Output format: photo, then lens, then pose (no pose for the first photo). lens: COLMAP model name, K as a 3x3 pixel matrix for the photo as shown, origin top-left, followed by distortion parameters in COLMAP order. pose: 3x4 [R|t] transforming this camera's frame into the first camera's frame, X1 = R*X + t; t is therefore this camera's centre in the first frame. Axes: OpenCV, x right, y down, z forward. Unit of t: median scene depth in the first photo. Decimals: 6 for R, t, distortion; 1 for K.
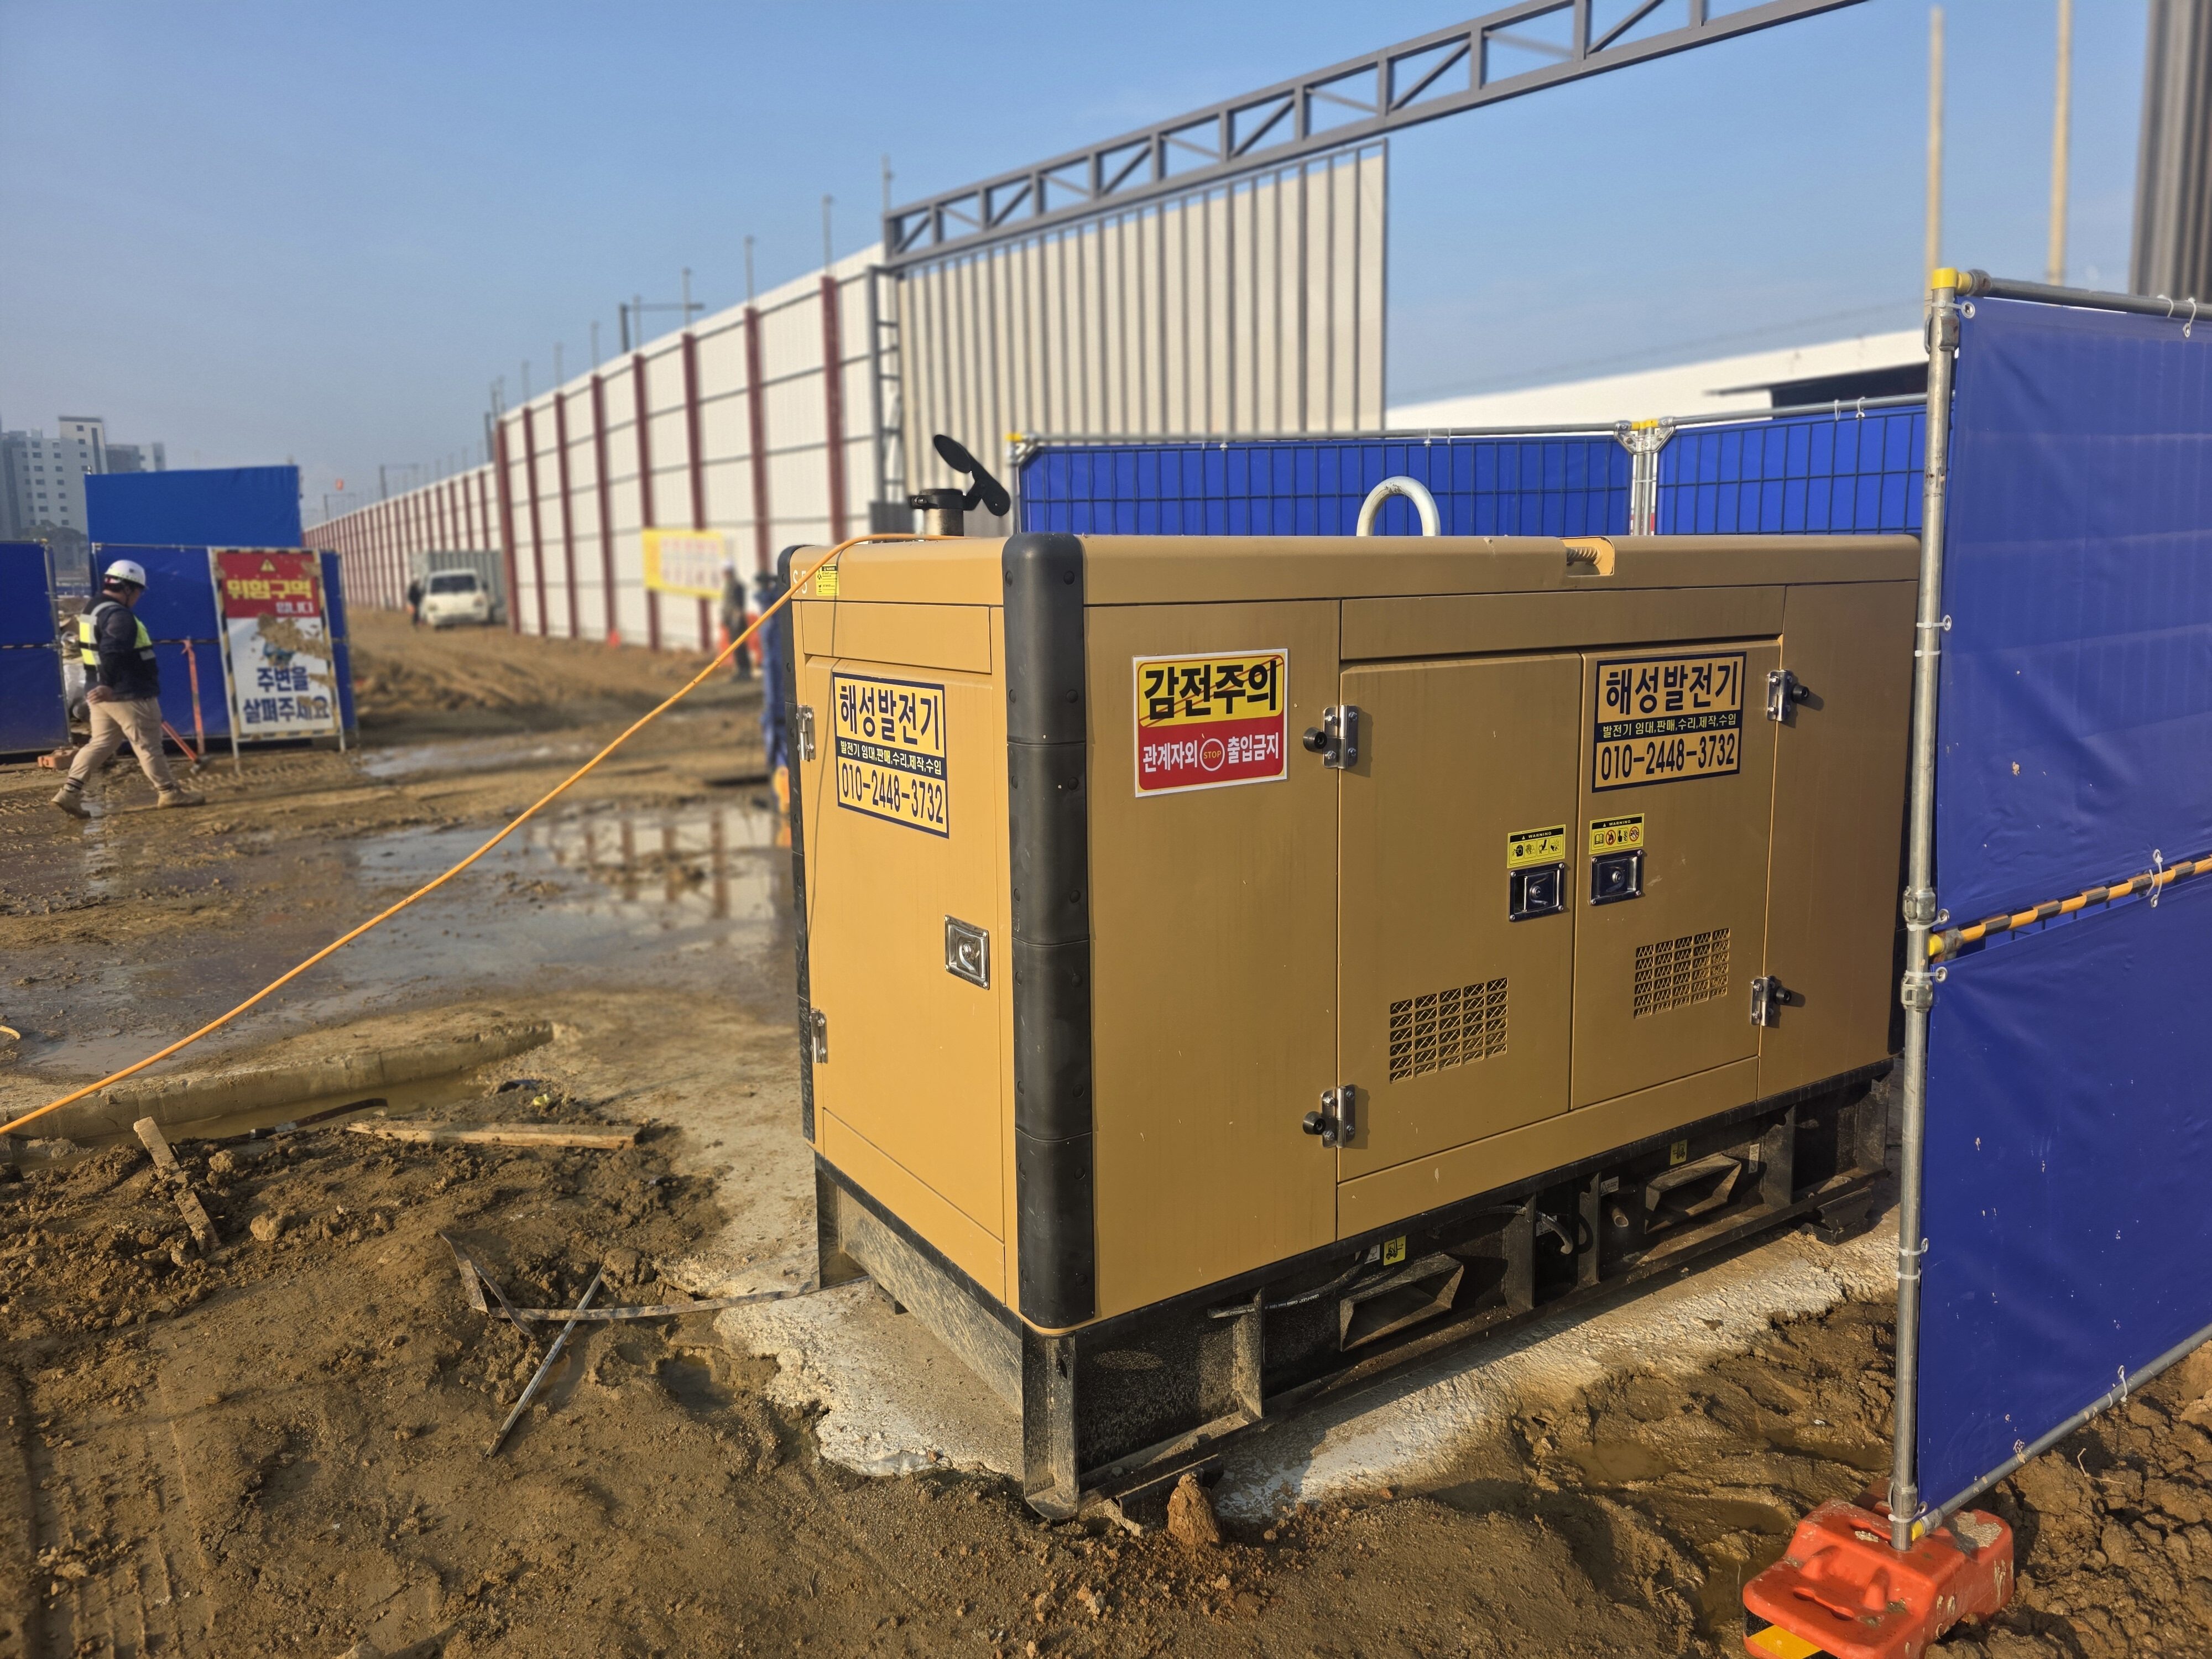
lens RADIAL K [[1499.5, 0, 1105.3], [0, 1499.5, 799.9], [0, 0, 1]] dist [-0.082331, -0.076808]
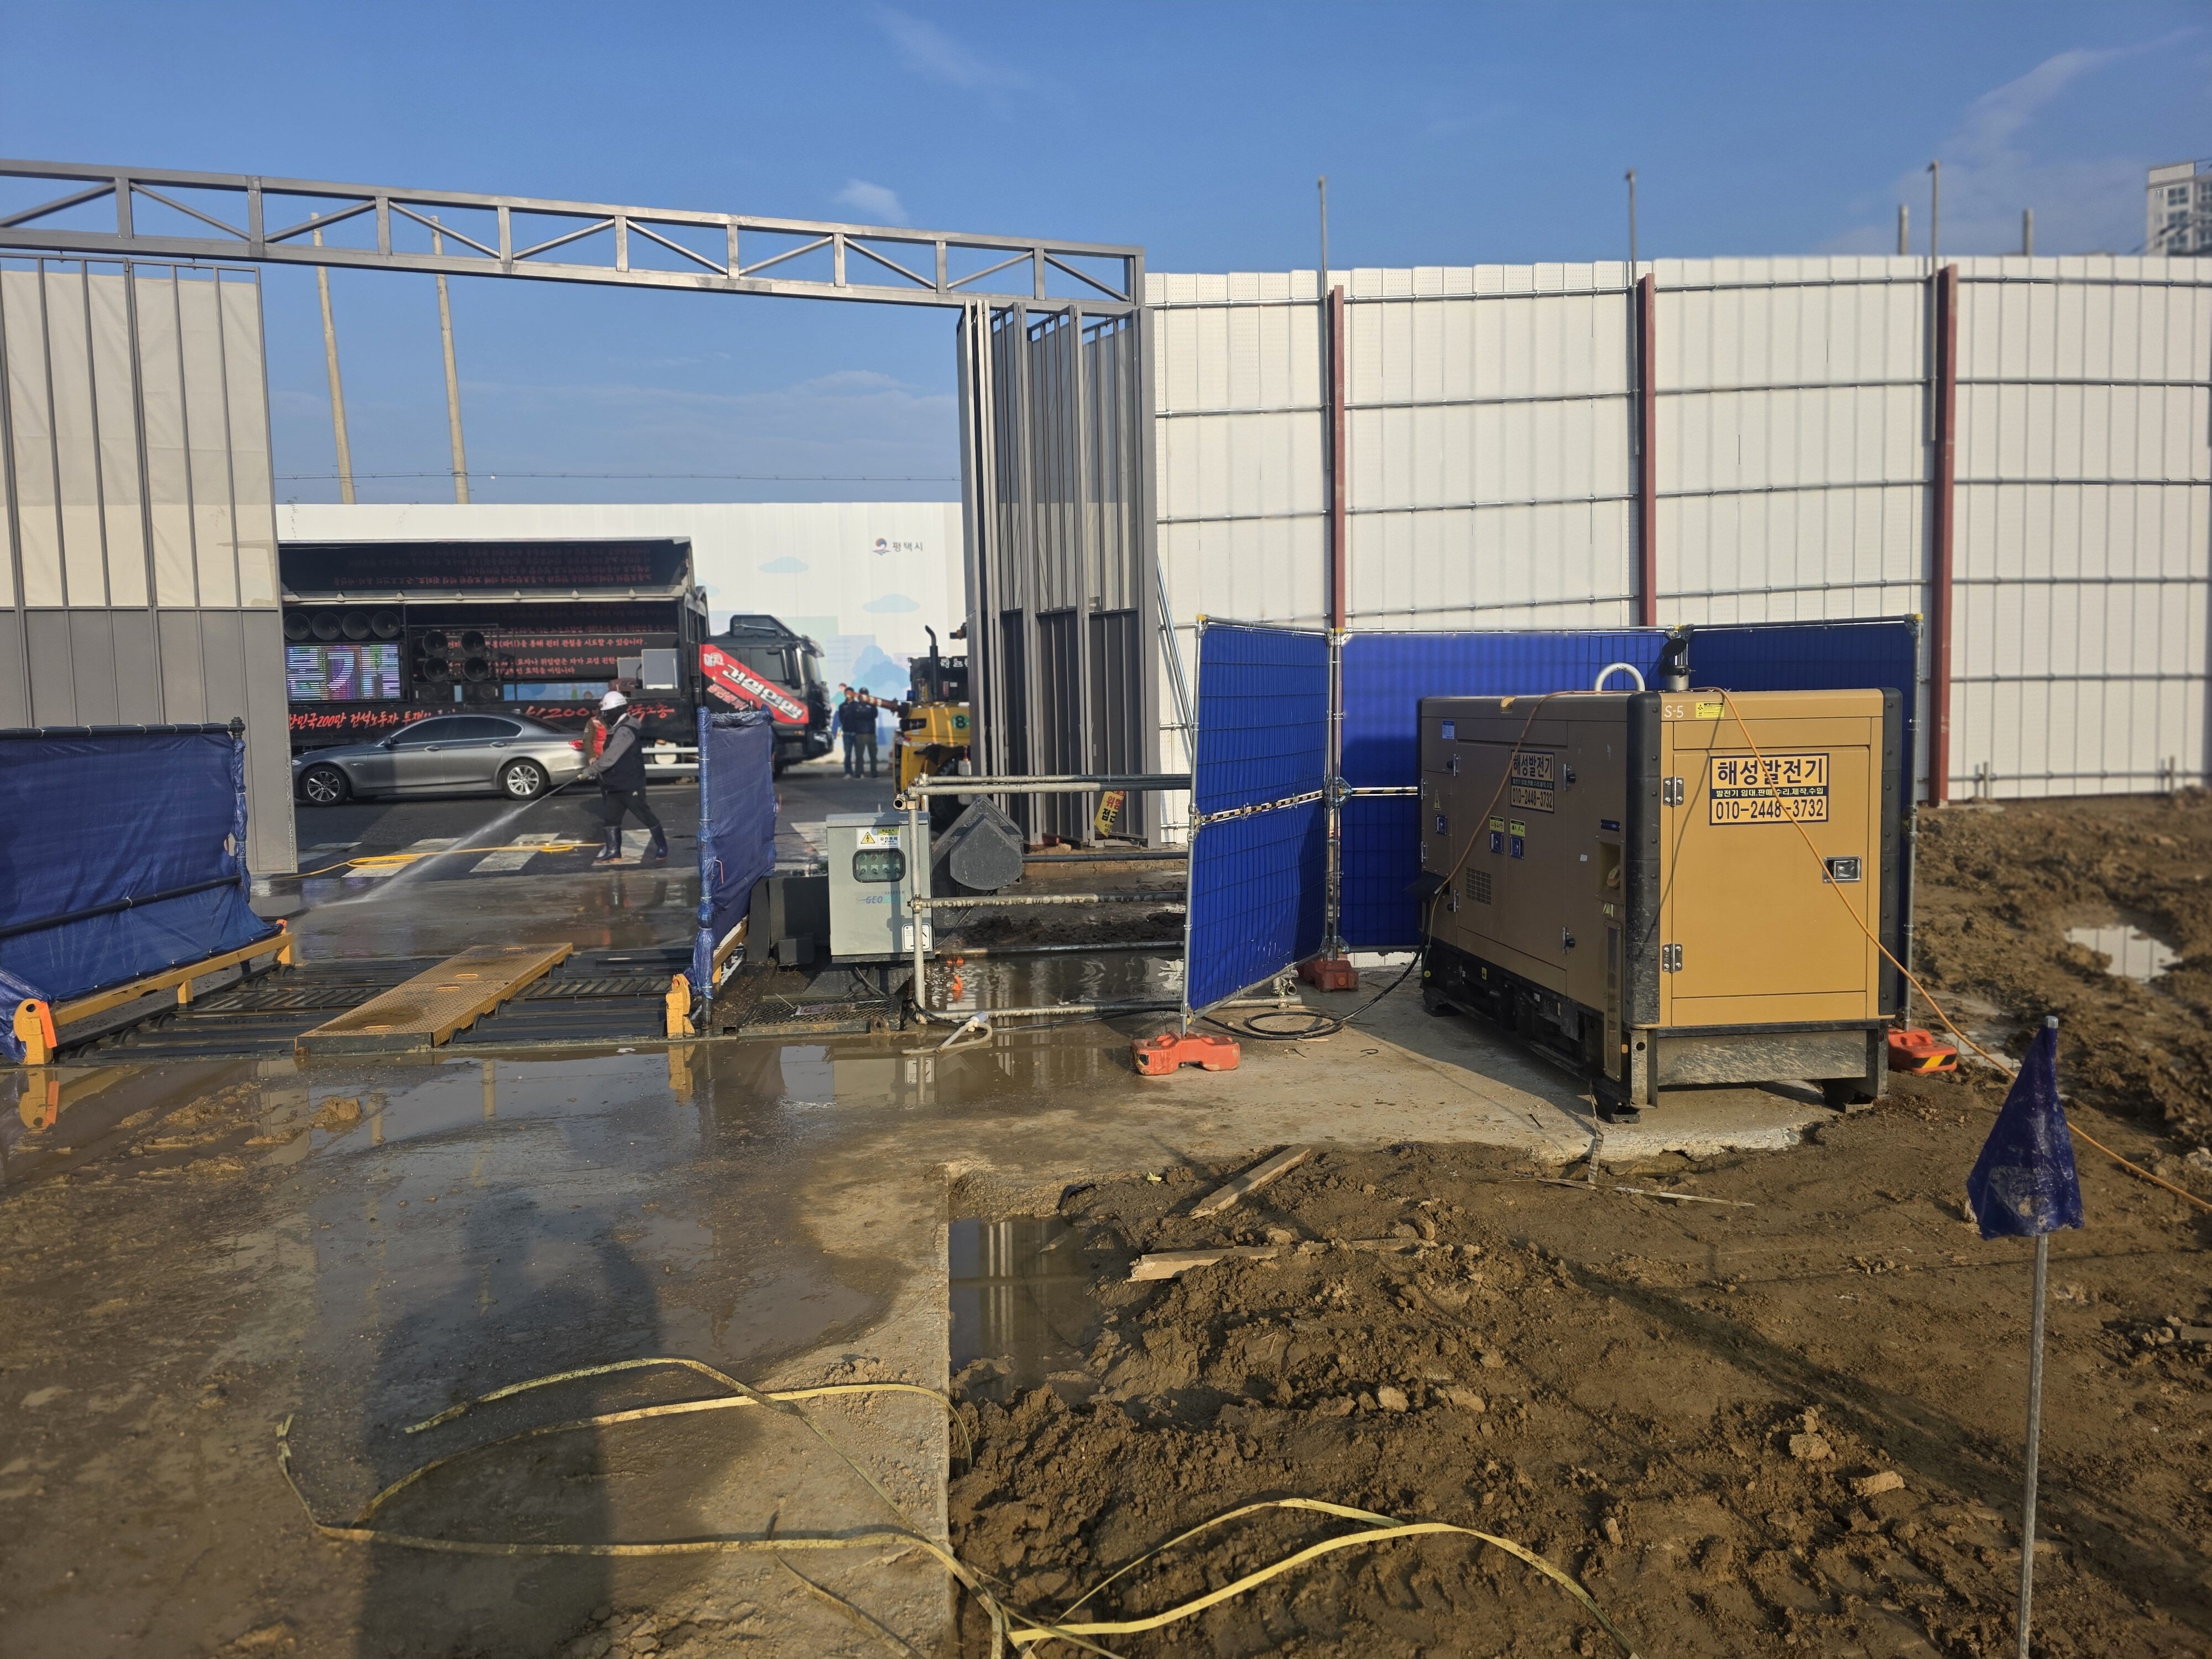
lens RADIAL K [[1481.2, 0, 1126.0], [0, 1481.2, 807.8], [0, 0, 1]] dist [0.075471, -0.074010]
pose [[0.411150, -0.019609, 0.911357, -1.499403], [0.131672, 0.990561, -0.038089, -0.034423], [-0.902008, 0.135660, 0.409852, 0.554043]]
